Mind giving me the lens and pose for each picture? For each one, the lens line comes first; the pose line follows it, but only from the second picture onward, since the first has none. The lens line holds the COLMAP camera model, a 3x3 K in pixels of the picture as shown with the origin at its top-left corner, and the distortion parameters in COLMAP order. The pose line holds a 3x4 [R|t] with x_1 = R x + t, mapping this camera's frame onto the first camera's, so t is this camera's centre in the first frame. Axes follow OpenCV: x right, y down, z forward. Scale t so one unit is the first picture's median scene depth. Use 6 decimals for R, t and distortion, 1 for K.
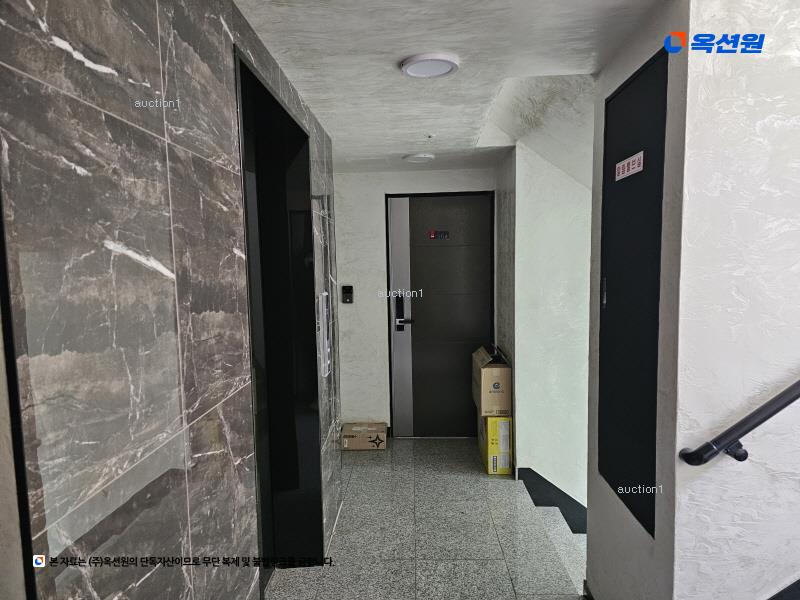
lens RADIAL K [[520.3, 0, 400.0], [0, 520.3, 300.0], [0, 0, 1]] dist [0.067077, -0.057688]
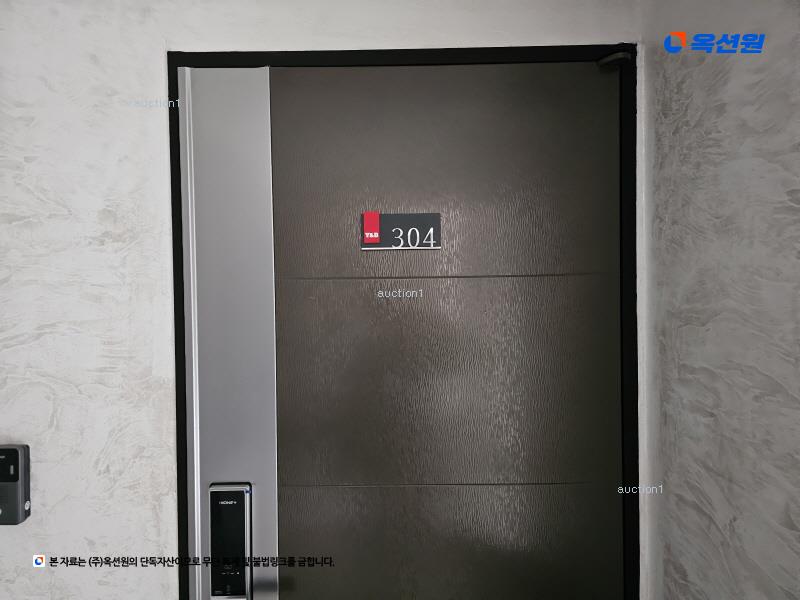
lens RADIAL K [[520.3, 0, 400.0], [0, 520.3, 300.0], [0, 0, 1]] dist [0.067077, -0.057688]
pose [[0.999677, 0.006002, 0.024683, 0.070126], [-0.004856, 0.998919, -0.046232, -0.082908], [-0.024934, 0.046098, 0.998626, 0.771836]]
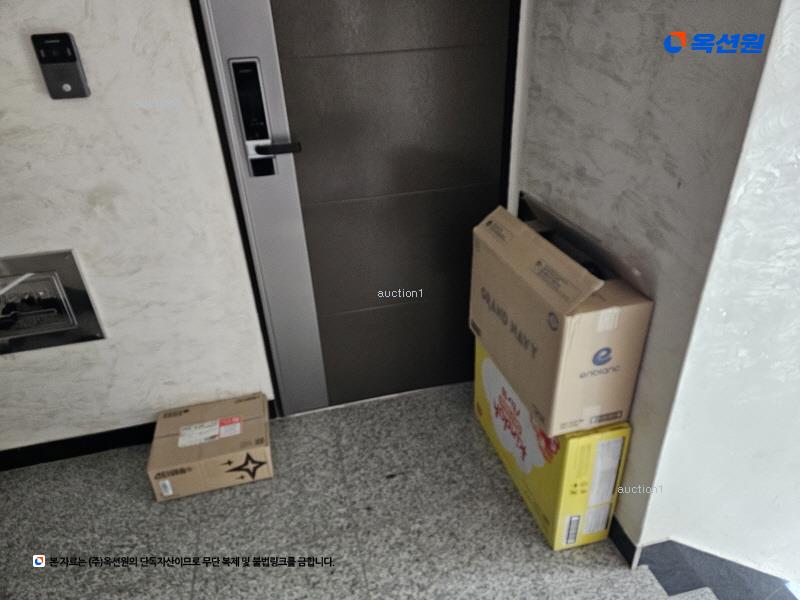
lens RADIAL K [[520.3, 0, 400.0], [0, 520.3, 300.0], [0, 0, 1]] dist [0.067077, -0.057688]
pose [[0.962822, -0.153035, 0.222607, -0.002604], [0.045330, 0.903899, 0.425337, -0.009926], [-0.266305, -0.399433, 0.877231, 0.641553]]
